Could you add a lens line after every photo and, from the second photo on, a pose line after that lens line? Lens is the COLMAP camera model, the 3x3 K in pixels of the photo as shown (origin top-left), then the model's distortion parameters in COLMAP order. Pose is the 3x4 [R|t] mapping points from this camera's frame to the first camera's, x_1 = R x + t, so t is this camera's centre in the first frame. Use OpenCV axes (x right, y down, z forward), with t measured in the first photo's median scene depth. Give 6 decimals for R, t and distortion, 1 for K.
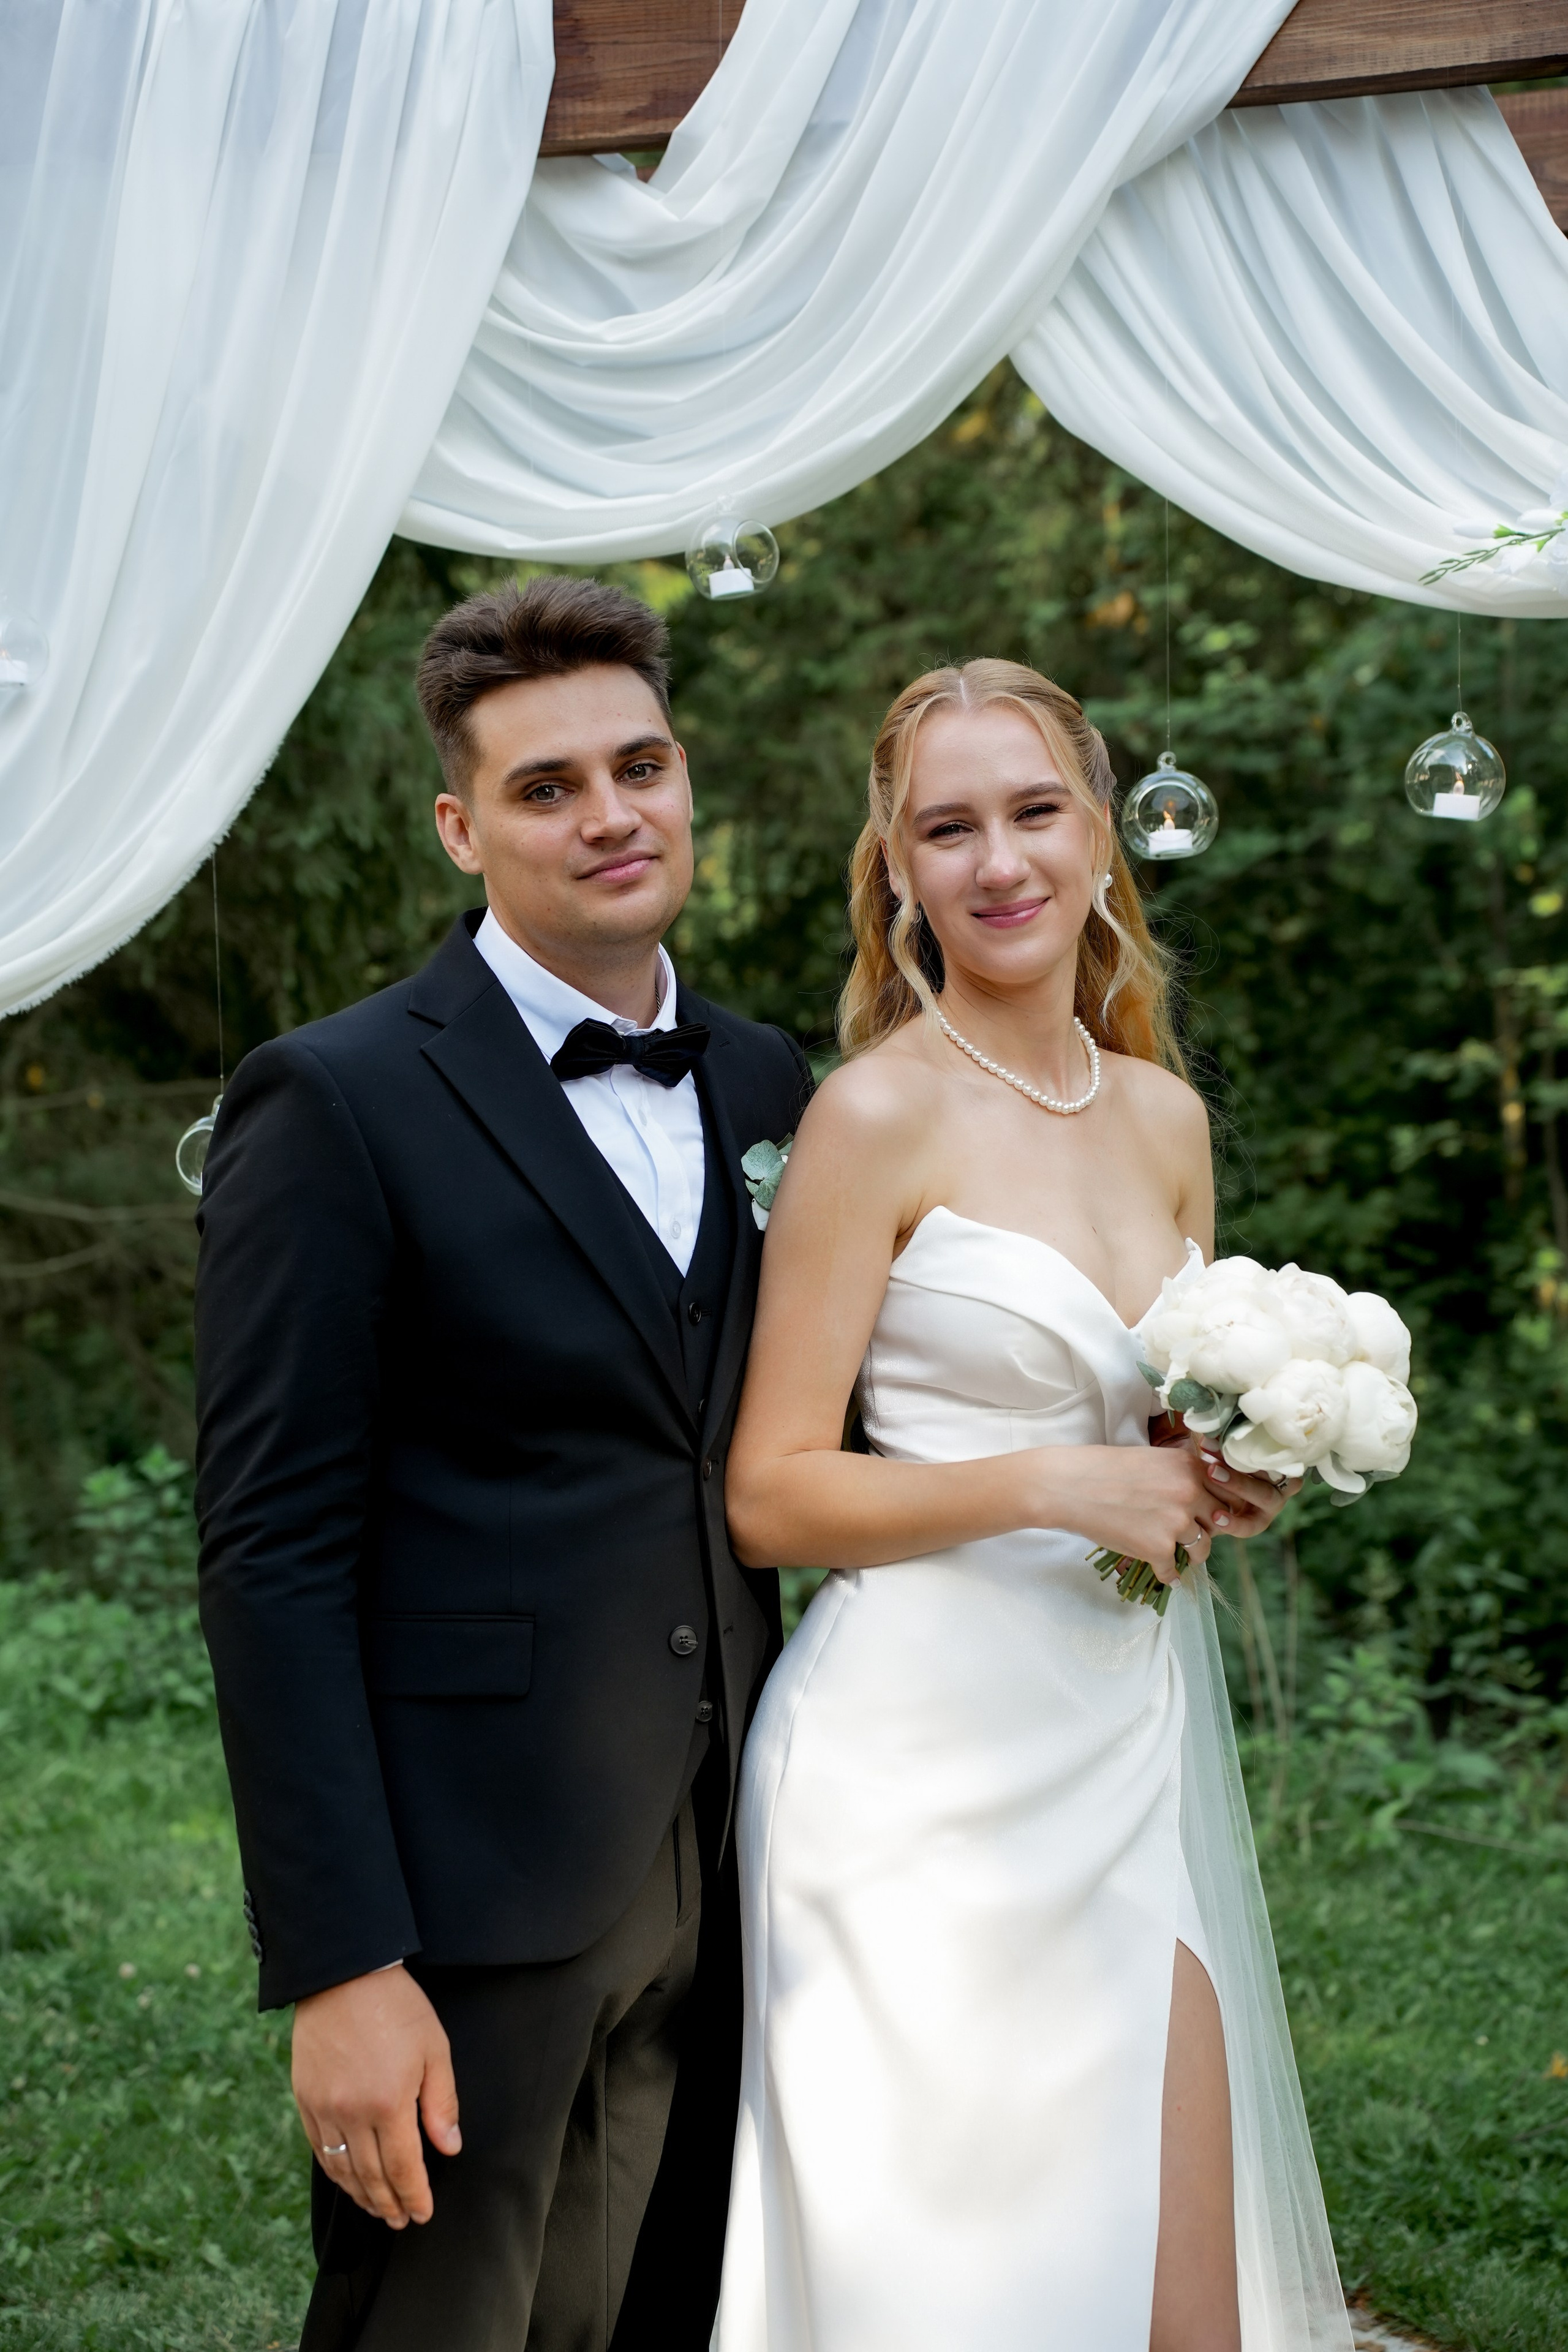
lens RADIAL K [[3498.5, 0, 776.9], [0, 3498.5, 1168.6], [0, 0, 1]] dist [0.319723, 0.162486]
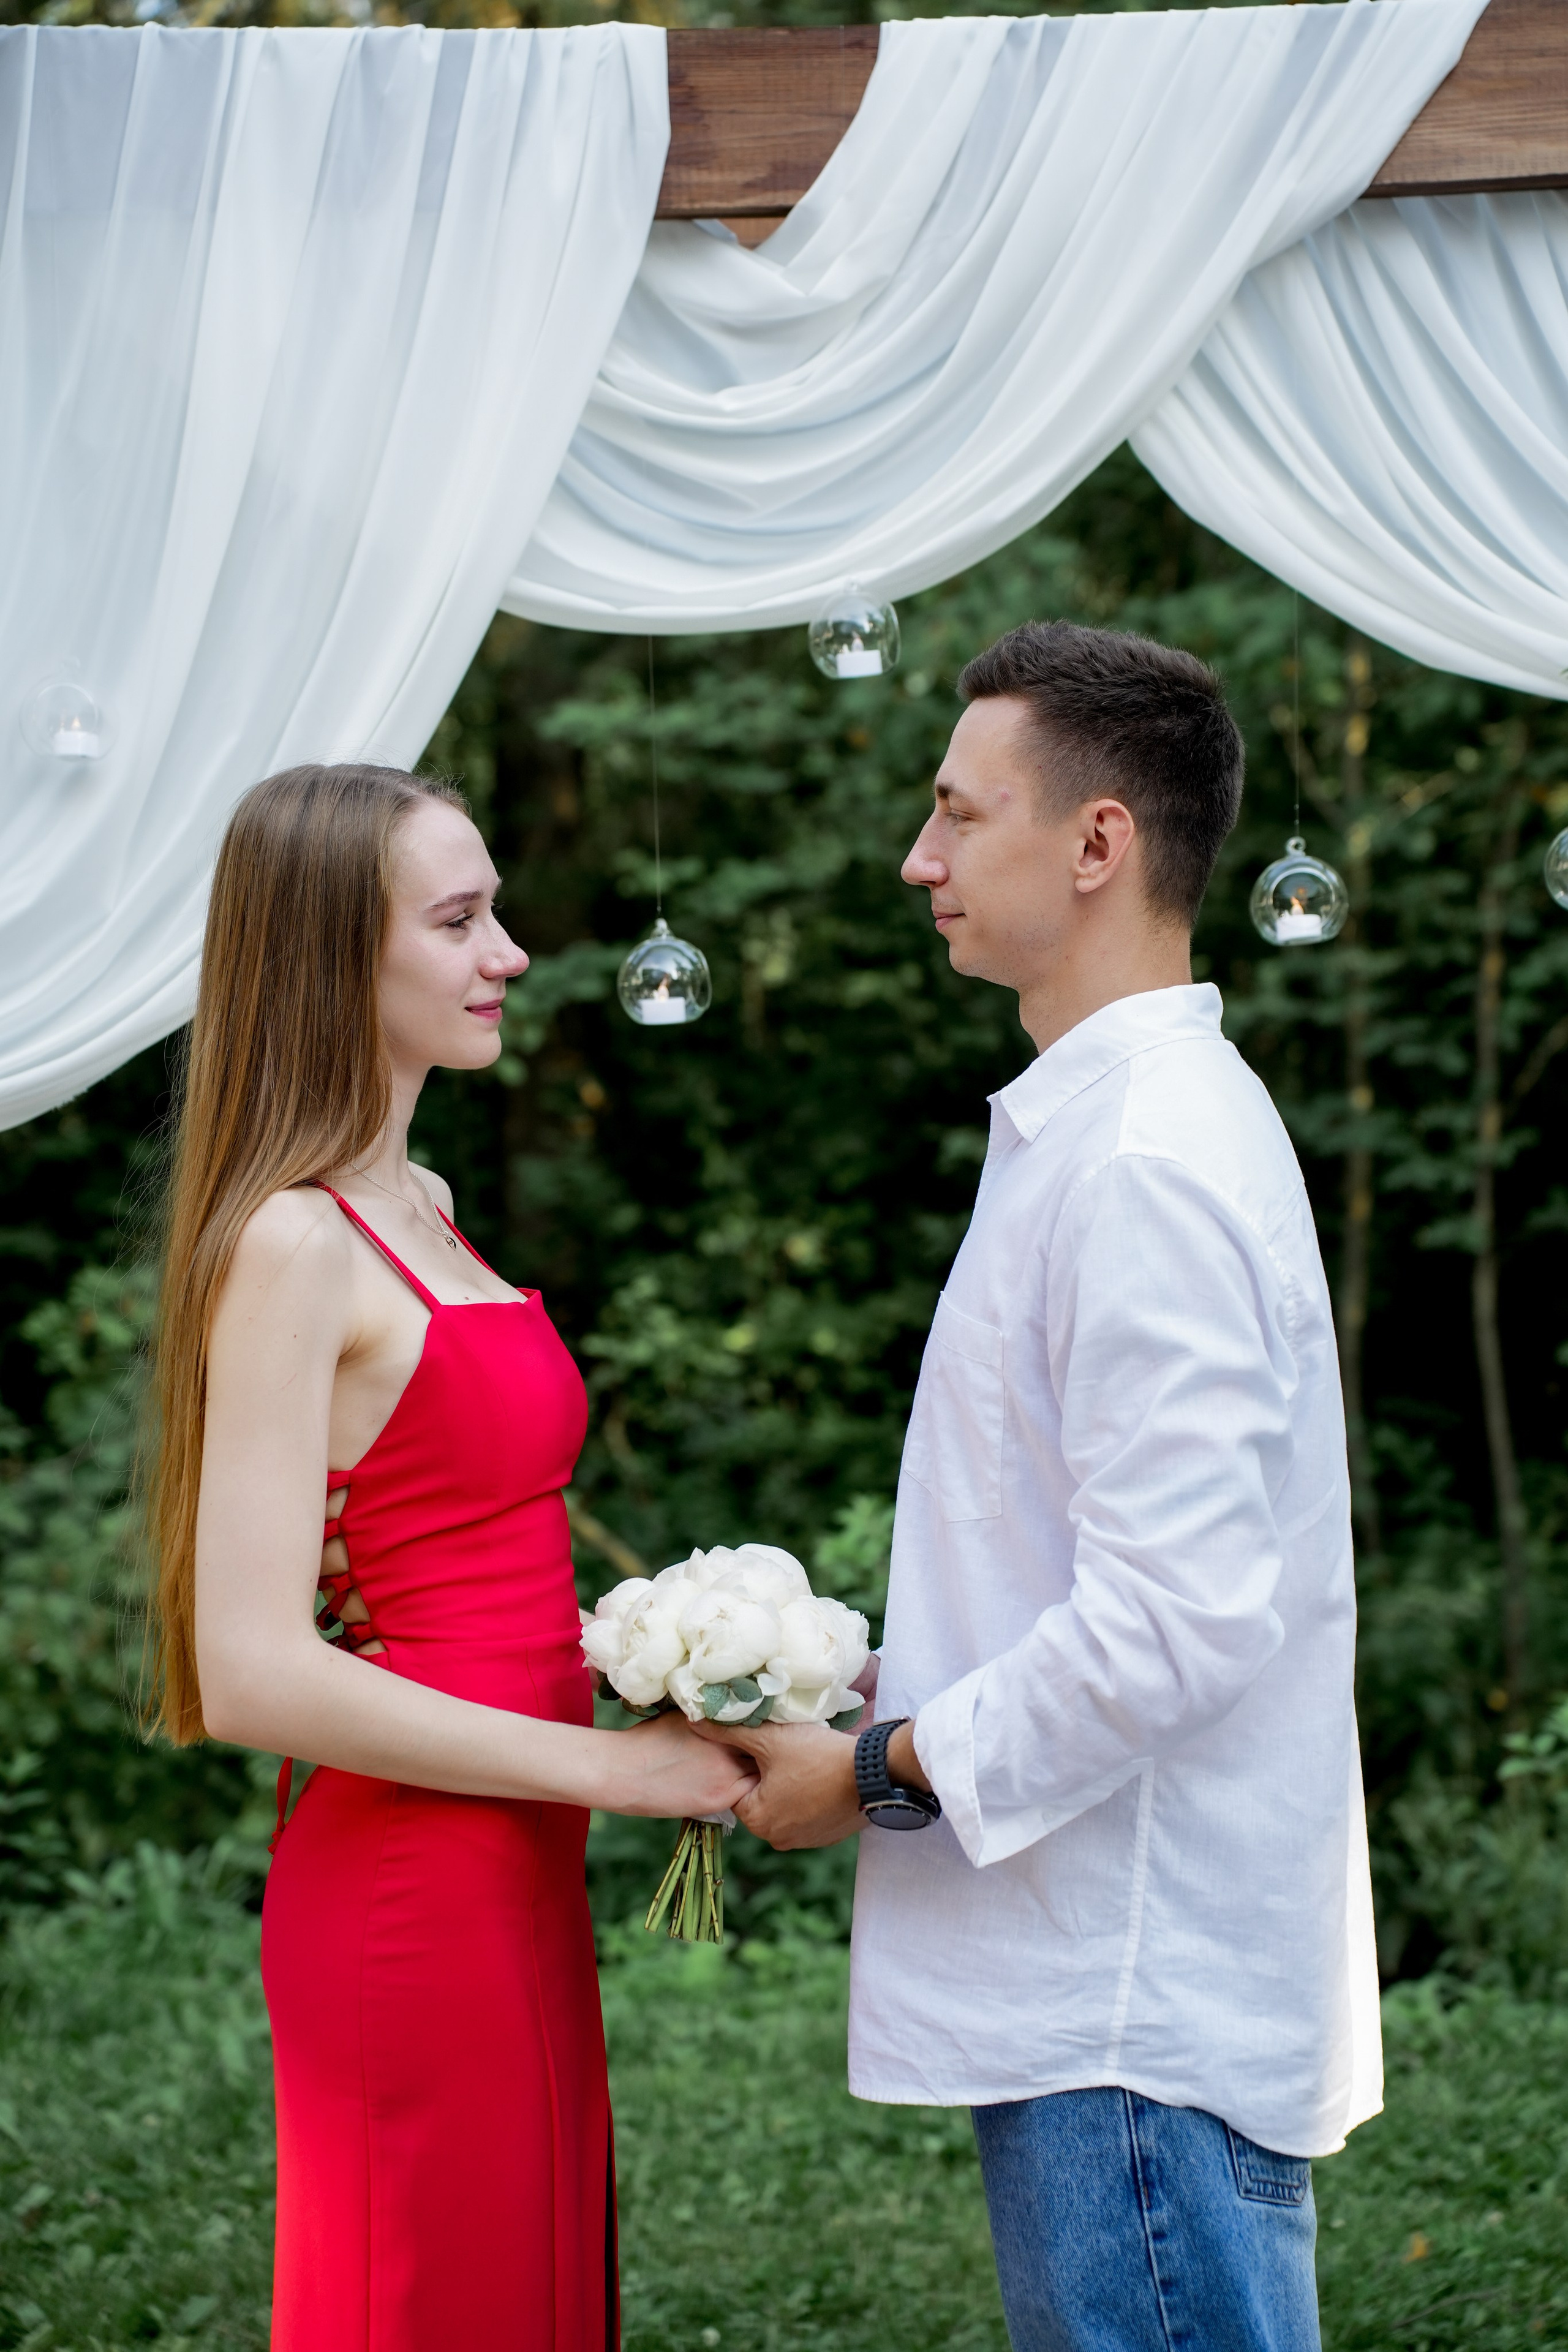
lens RADIAL K [[4513.9, 0, 810.3], [0, 4513.9, 1164.1], [0, 0, 1]] dist [0.546464, 0.300440]
pose [[0.981852, -0.007202, 0.189514, -0.164983], [0.011855, 0.999655, -0.023427, 0.001432], [-0.189280, 0.025249, 0.981599, -0.142907]]
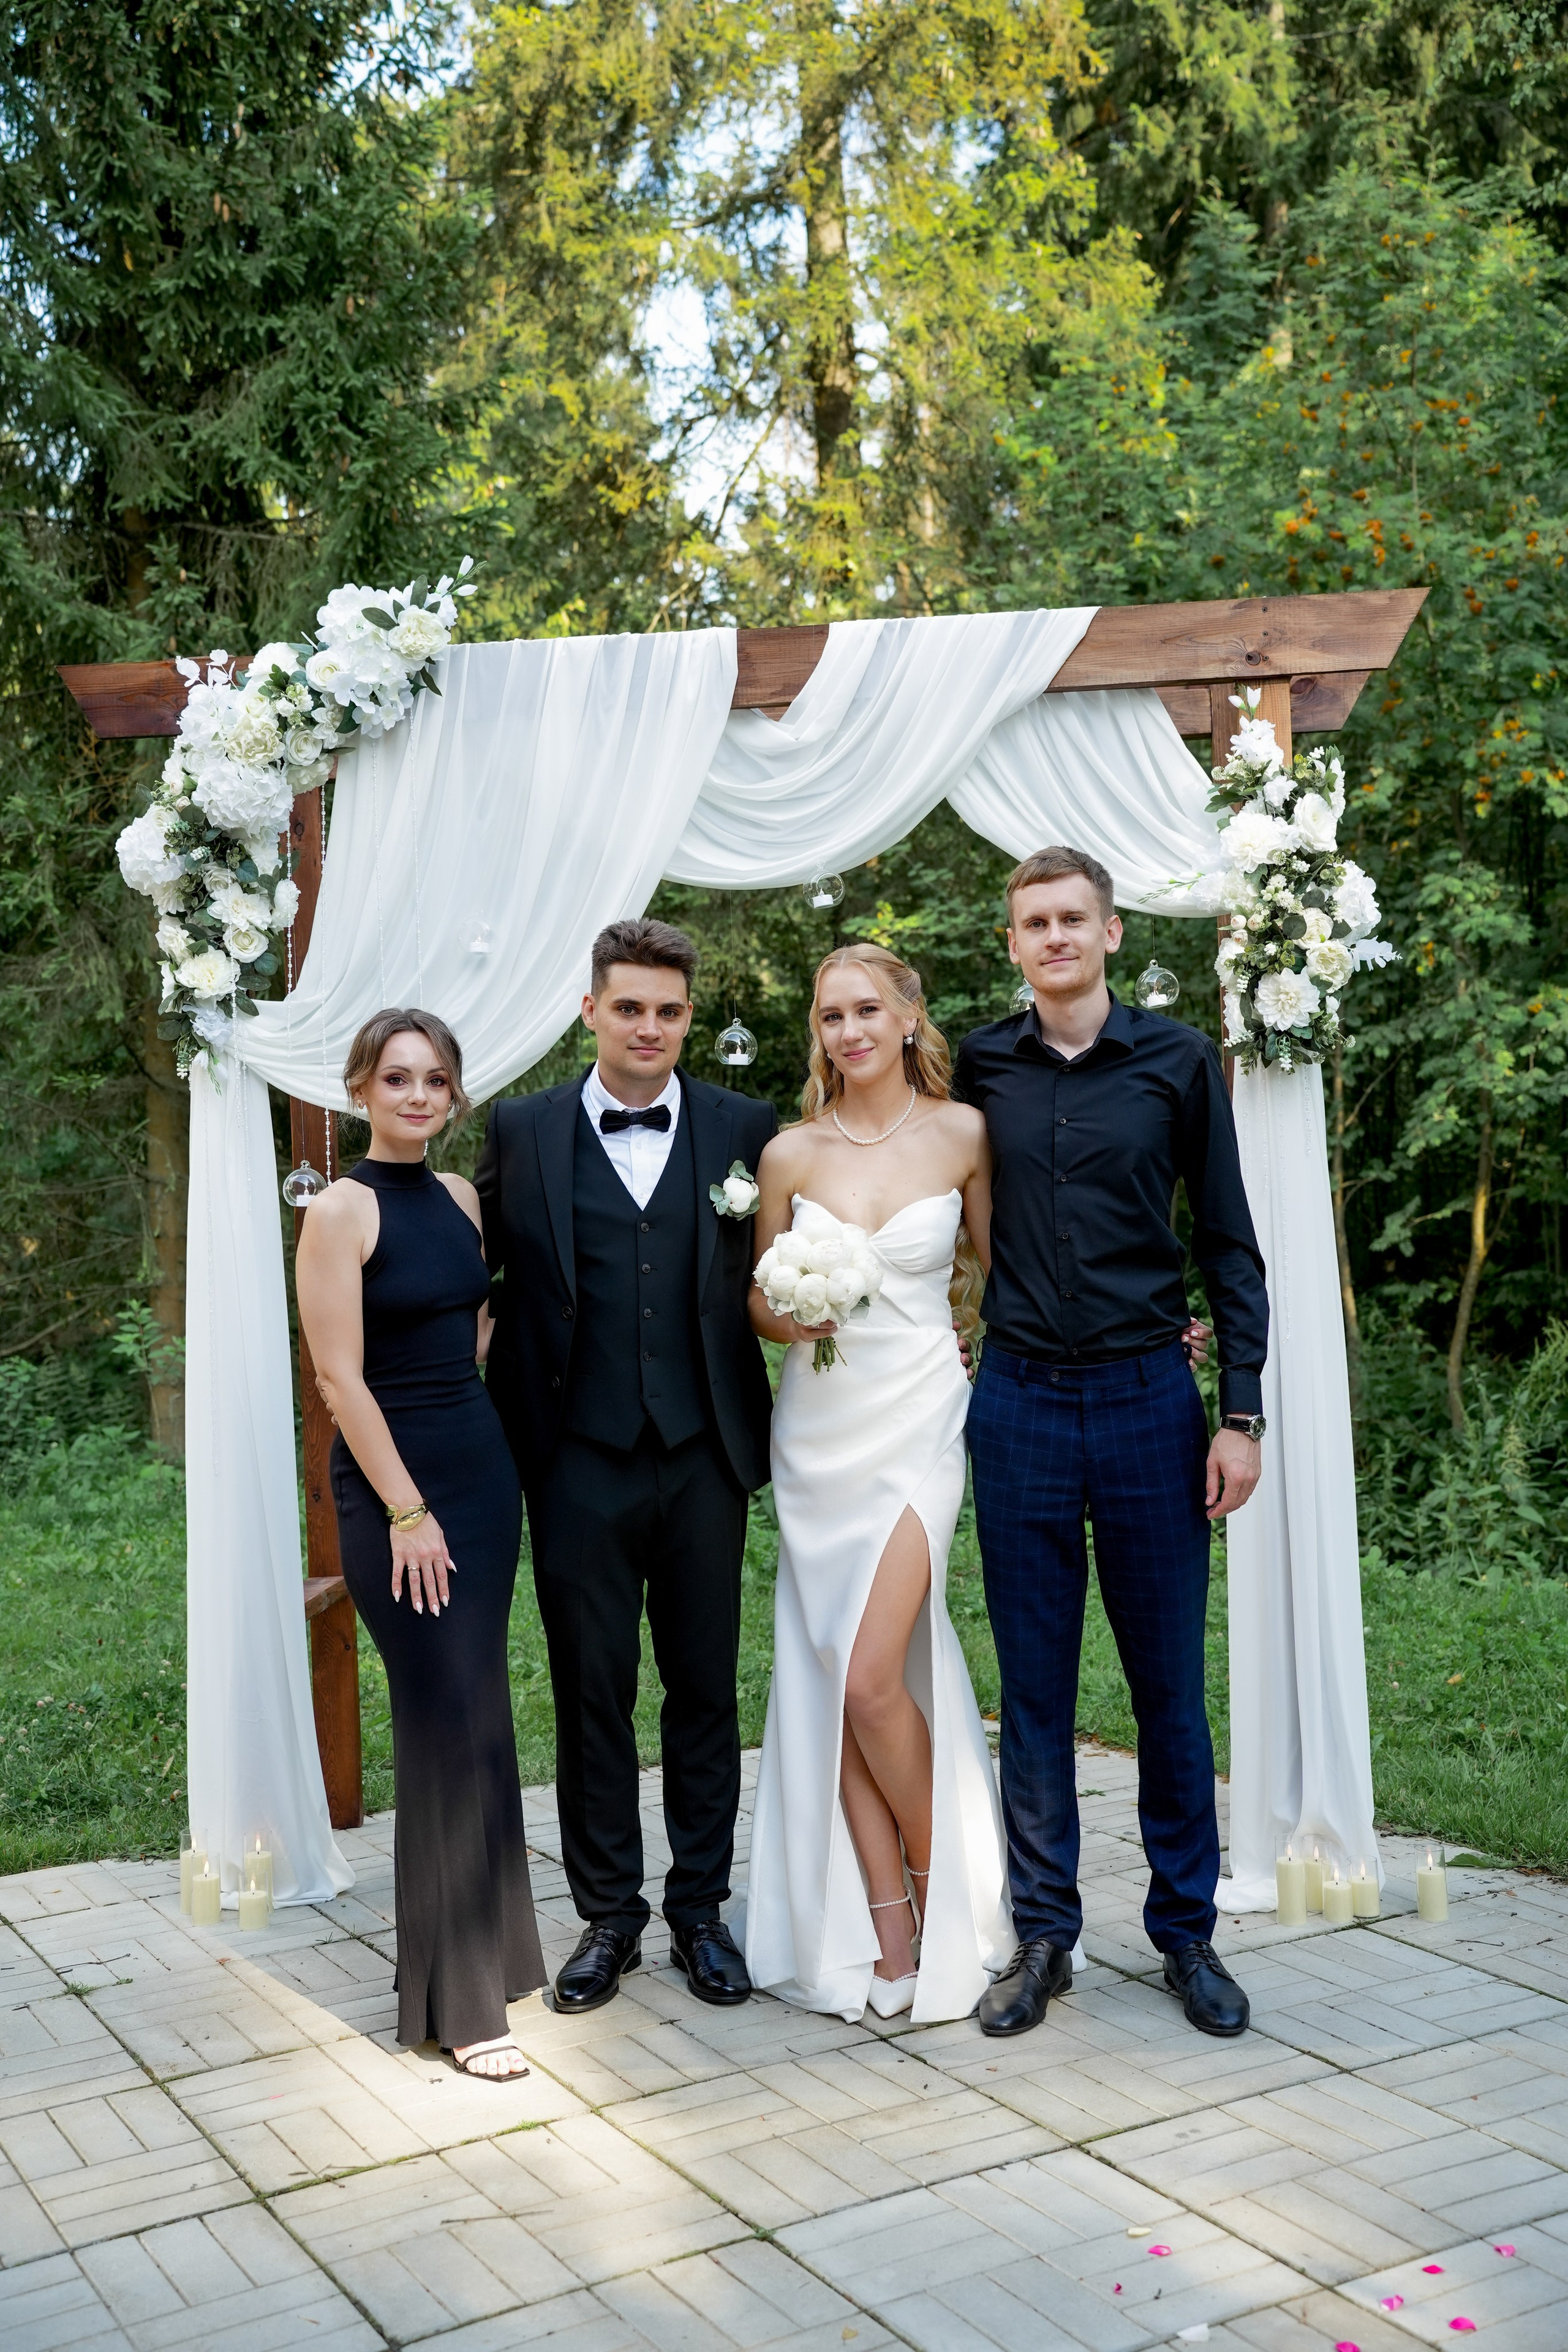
lens RADIAL K [[2466.2, 0, 792.4], [0, 2466.2, 1180.5], [0, 0, 1]] dist [0.067980, 0.045379]
pose [[0.996393, -0.018784, 0.082752, -0.099721], [0.020331, 0.999633, -0.017892, 0.020104], [-0.082386, 0.019510, 0.996410, -0.313870]]
